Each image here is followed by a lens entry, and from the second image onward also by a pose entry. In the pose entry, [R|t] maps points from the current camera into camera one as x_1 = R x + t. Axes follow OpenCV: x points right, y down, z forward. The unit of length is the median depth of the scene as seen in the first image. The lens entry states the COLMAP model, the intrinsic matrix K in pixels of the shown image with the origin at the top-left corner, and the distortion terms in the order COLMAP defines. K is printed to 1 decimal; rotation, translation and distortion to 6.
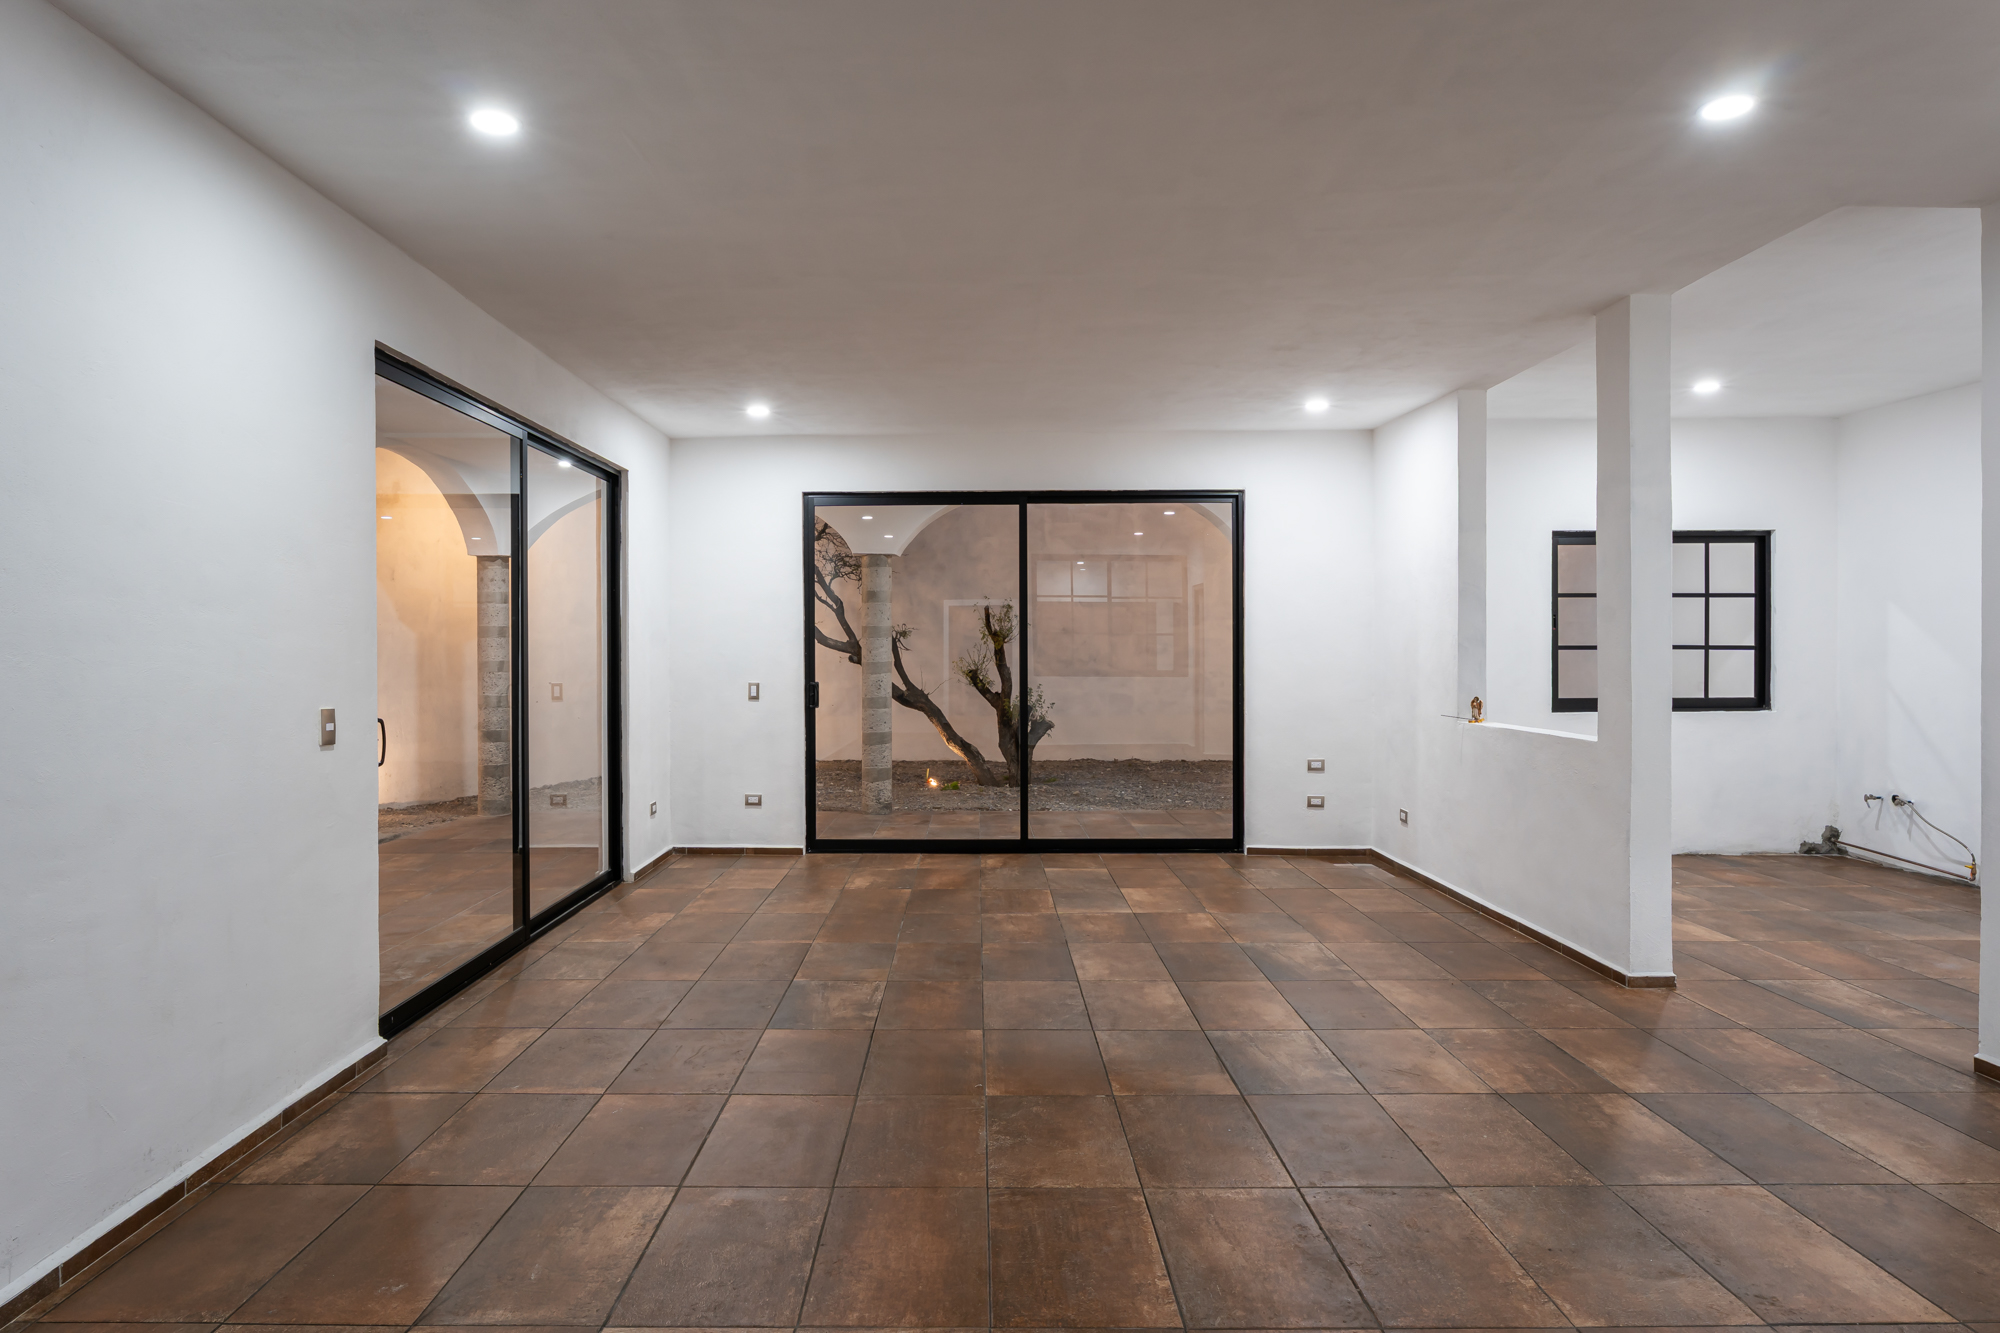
lens RADIAL K [[1116.0, 0, 970.4], [0, 1116.0, 659.6], [0, 0, 1]] dist [-0.025929, 0.014358]
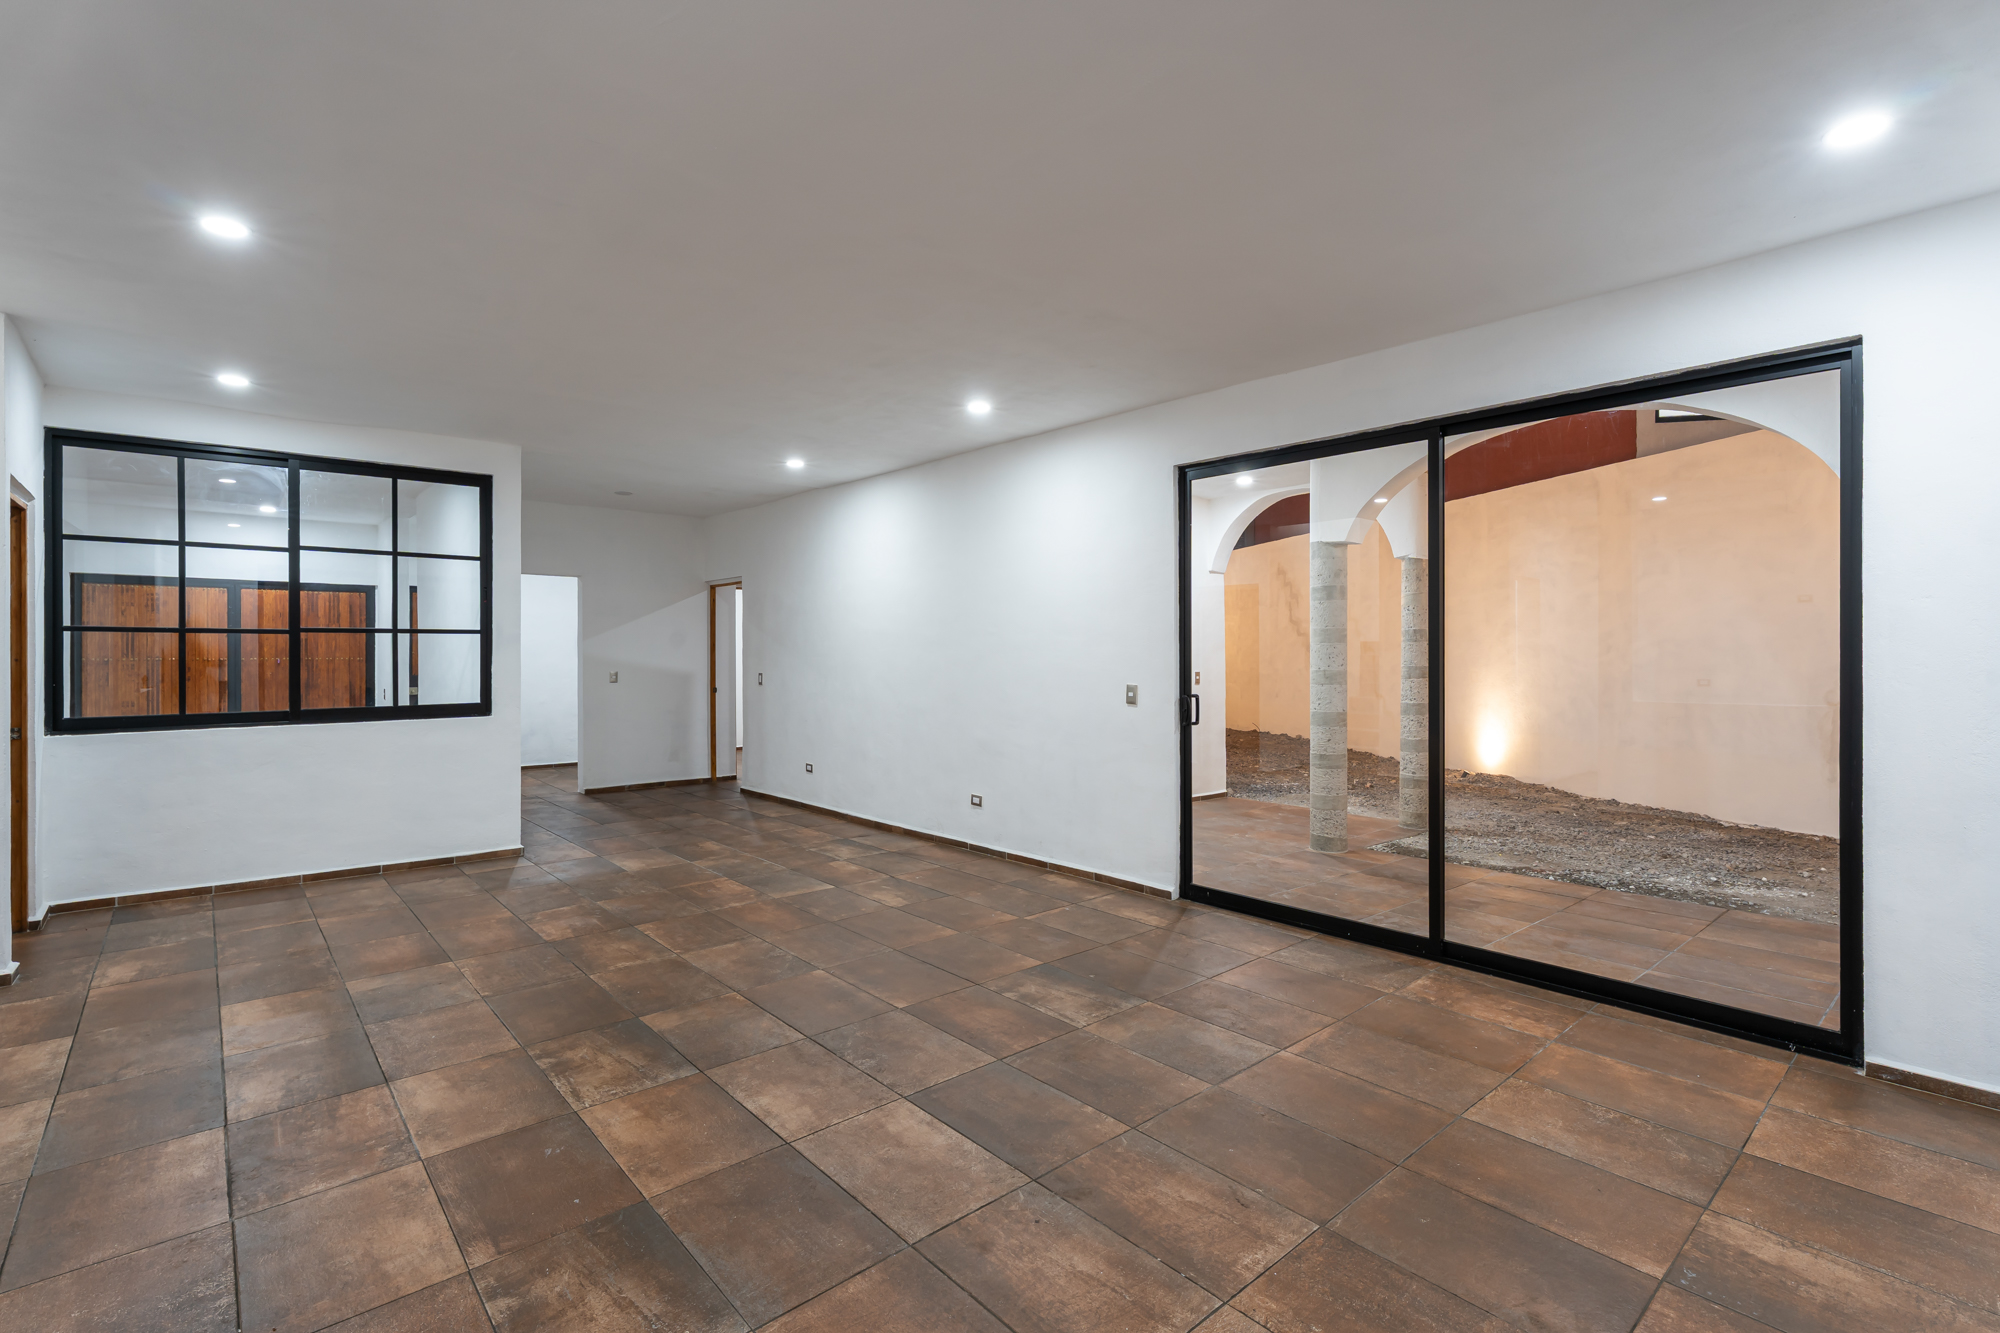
lens RADIAL K [[905.6, 0, 1000.0], [0, 905.6, 666.5], [0, 0, 1]] dist [0.001234, 0.000619]
pose [[-0.746553, 0.013184, -0.665195, 0.405449], [-0.004647, 0.999676, 0.025029, -0.016123], [0.665310, 0.021777, -0.746250, 1.342397]]
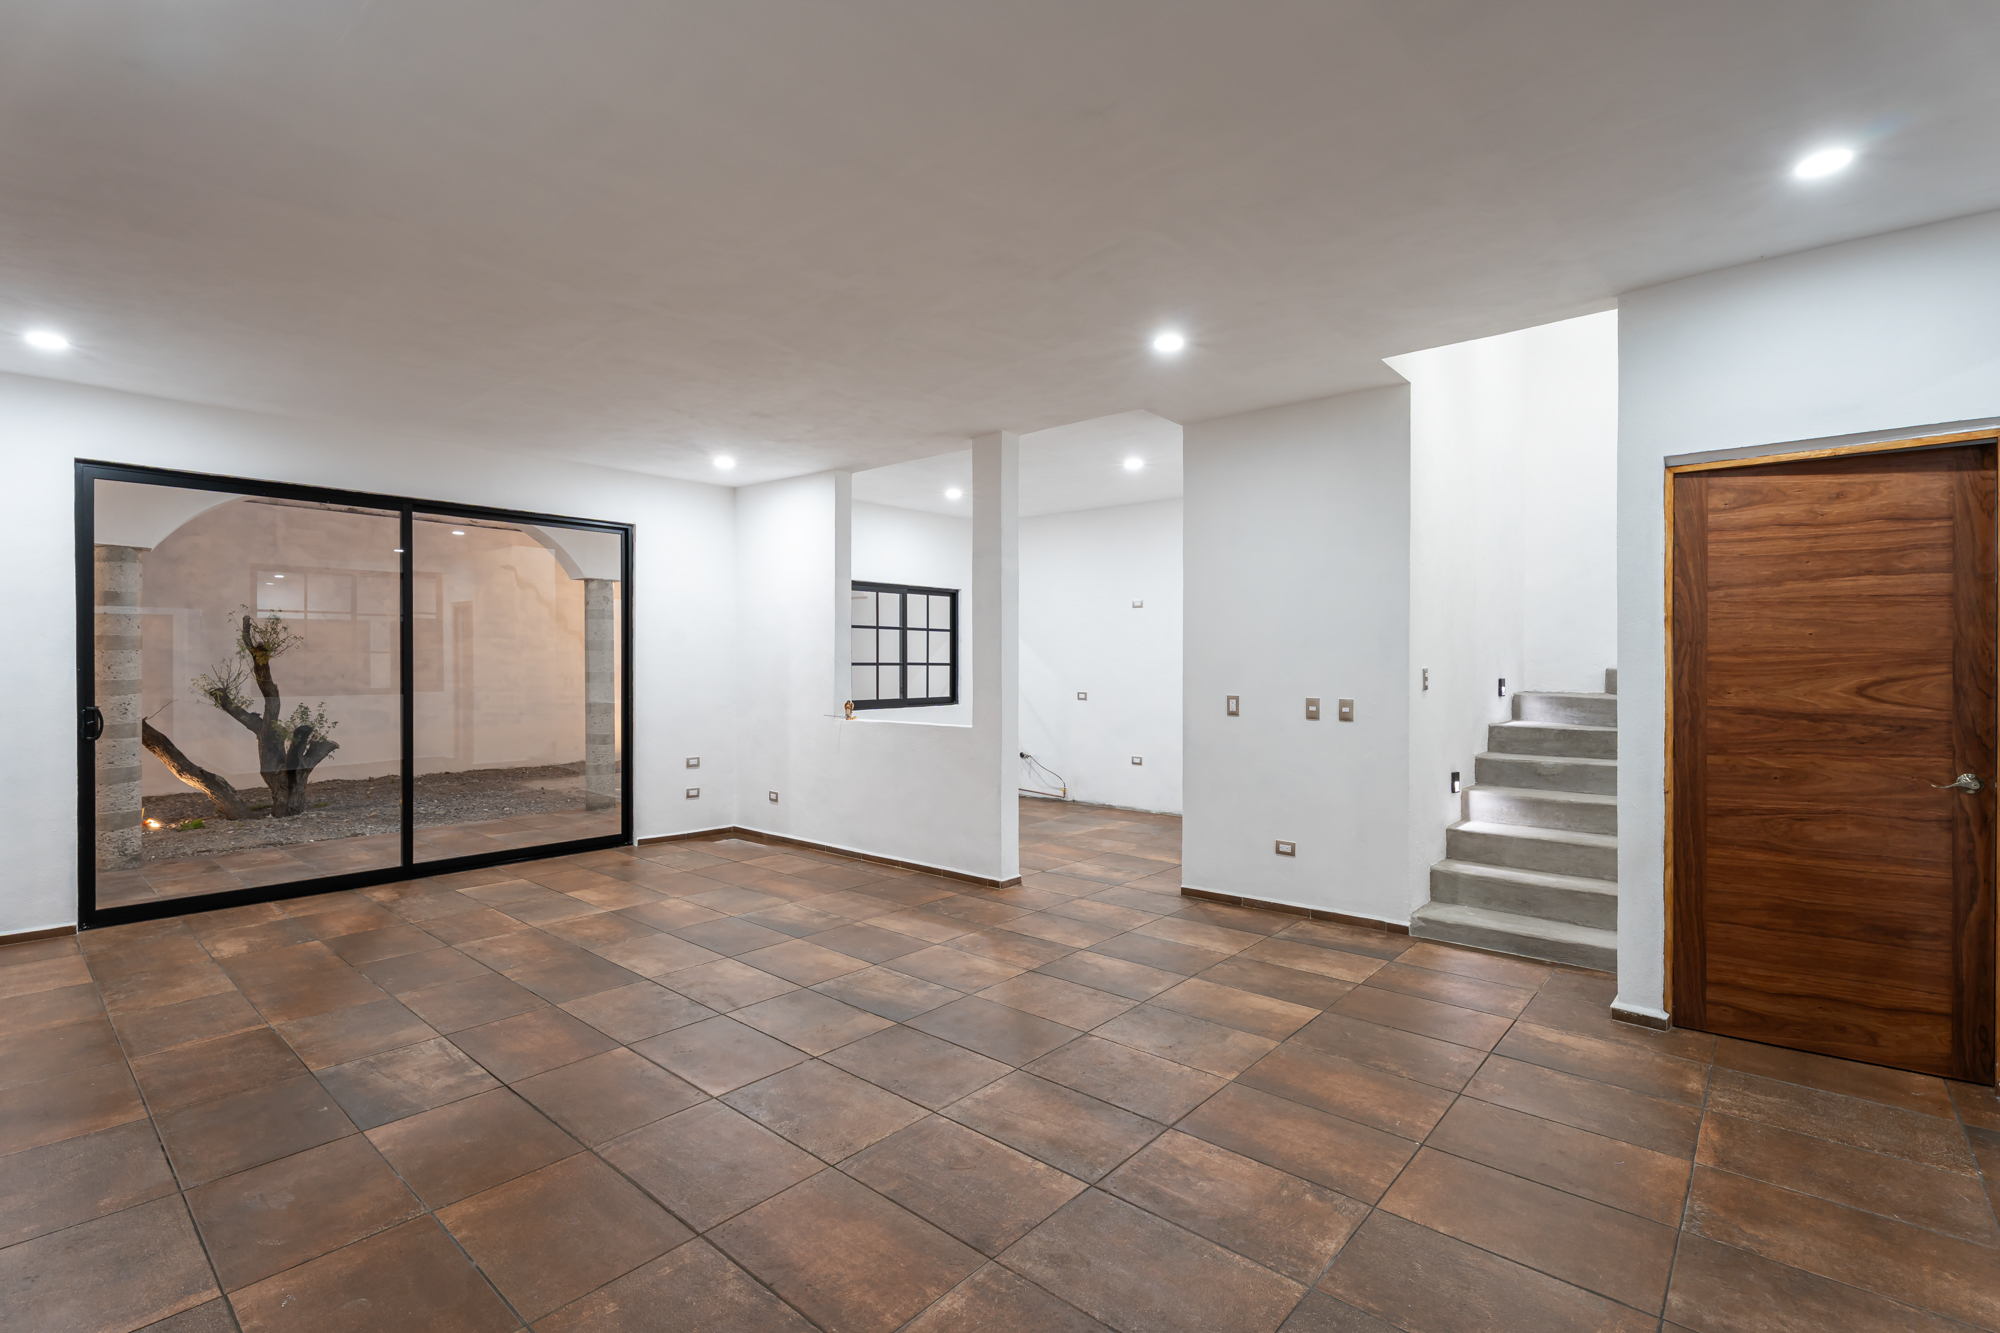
lens RADIAL K [[905.6, 0, 1000.0], [0, 905.6, 666.5], [0, 0, 1]] dist [0.001234, 0.000619]
pose [[0.653411, 0.000320, 0.757004, -0.299340], [0.006314, 0.999963, -0.005872, 0.000268], [-0.756977, 0.008617, 0.653384, 0.167800]]
